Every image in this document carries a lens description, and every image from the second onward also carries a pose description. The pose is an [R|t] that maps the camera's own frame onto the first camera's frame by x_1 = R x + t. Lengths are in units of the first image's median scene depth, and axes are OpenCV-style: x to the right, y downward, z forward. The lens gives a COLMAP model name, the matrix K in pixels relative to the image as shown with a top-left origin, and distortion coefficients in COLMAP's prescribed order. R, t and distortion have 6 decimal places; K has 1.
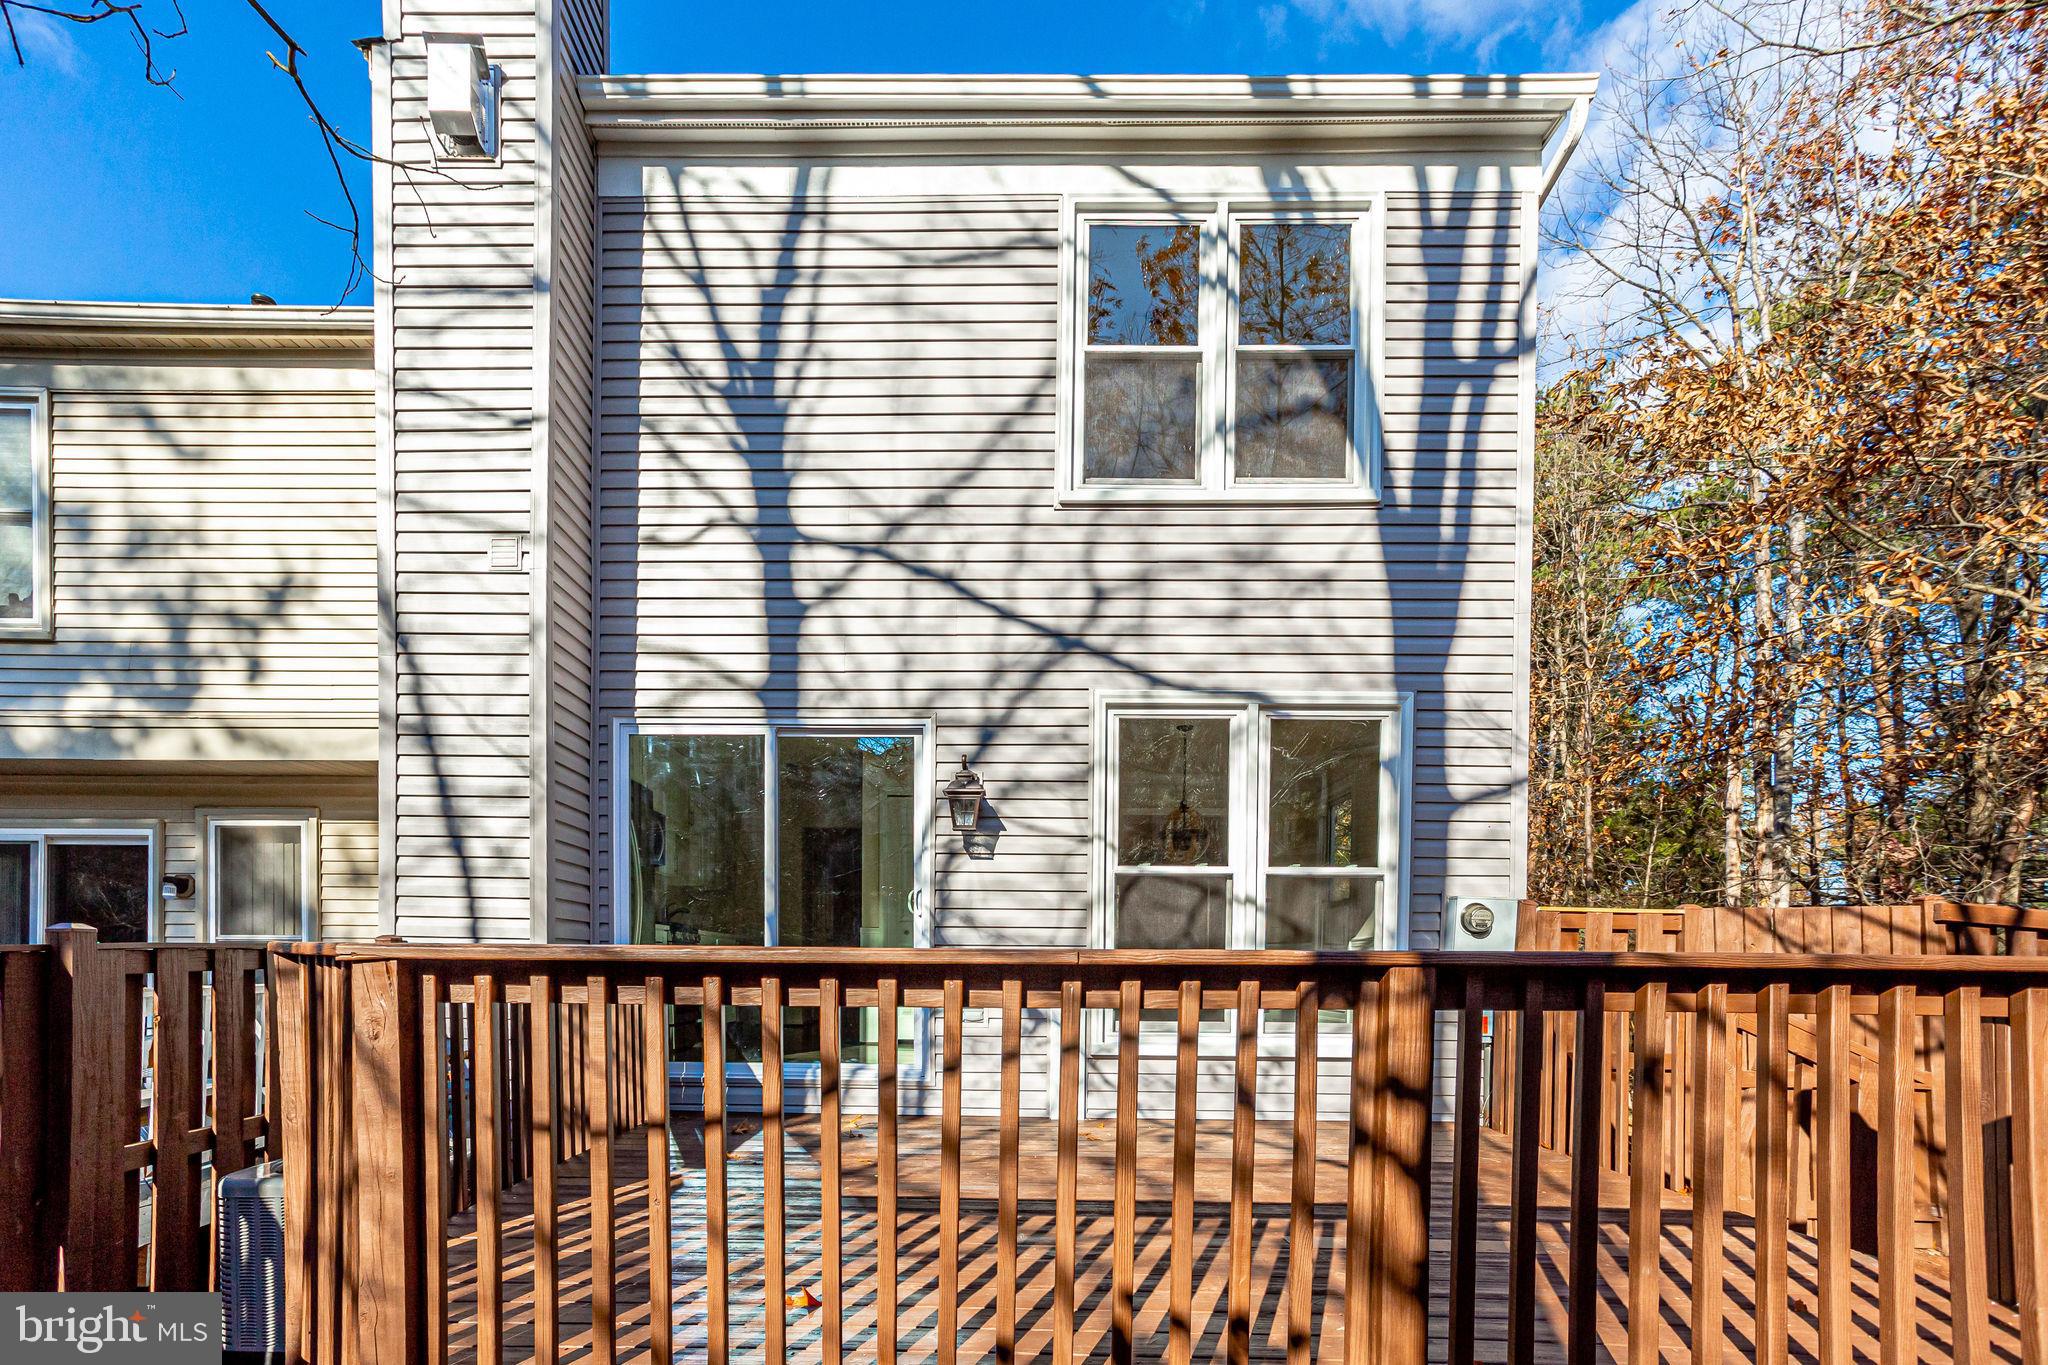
lens RADIAL K [[994.4, 0, 1038.5], [0, 994.4, 983.1], [0, 0, 1]] dist [-0.017919, 0.006491]
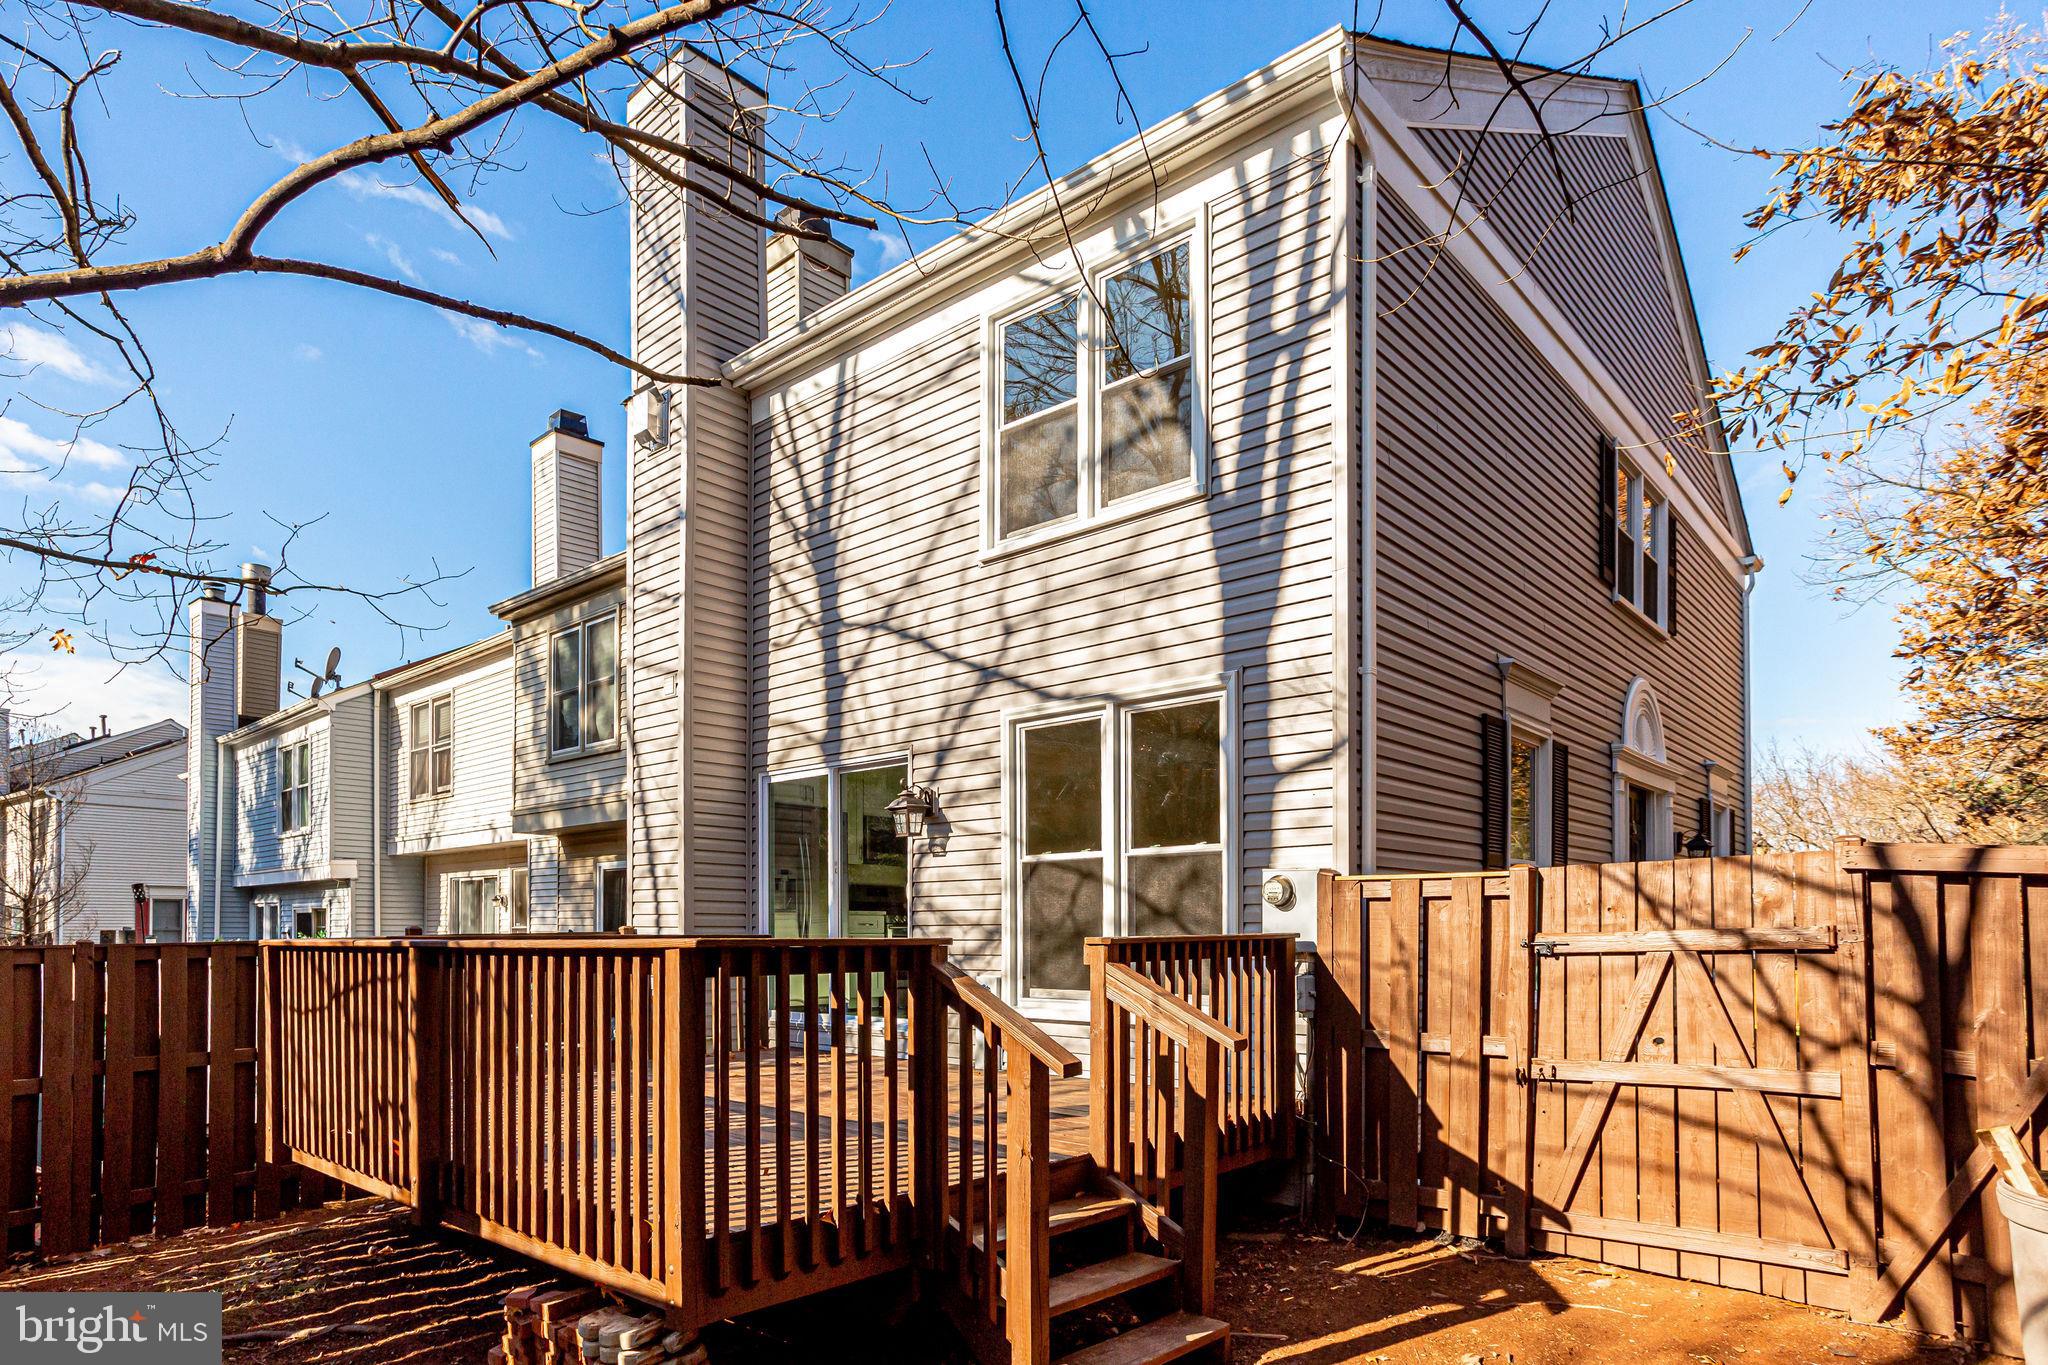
lens RADIAL K [[1123.2, 0, 939.0], [0, 1123.2, 922.0], [0, 0, 1]] dist [-0.025595, 0.005052]
pose [[0.749530, -0.017854, -0.661729, 0.885895], [-0.003000, 0.999534, -0.030367, 0.001057], [0.661963, 0.024746, 0.749127, -0.058683]]
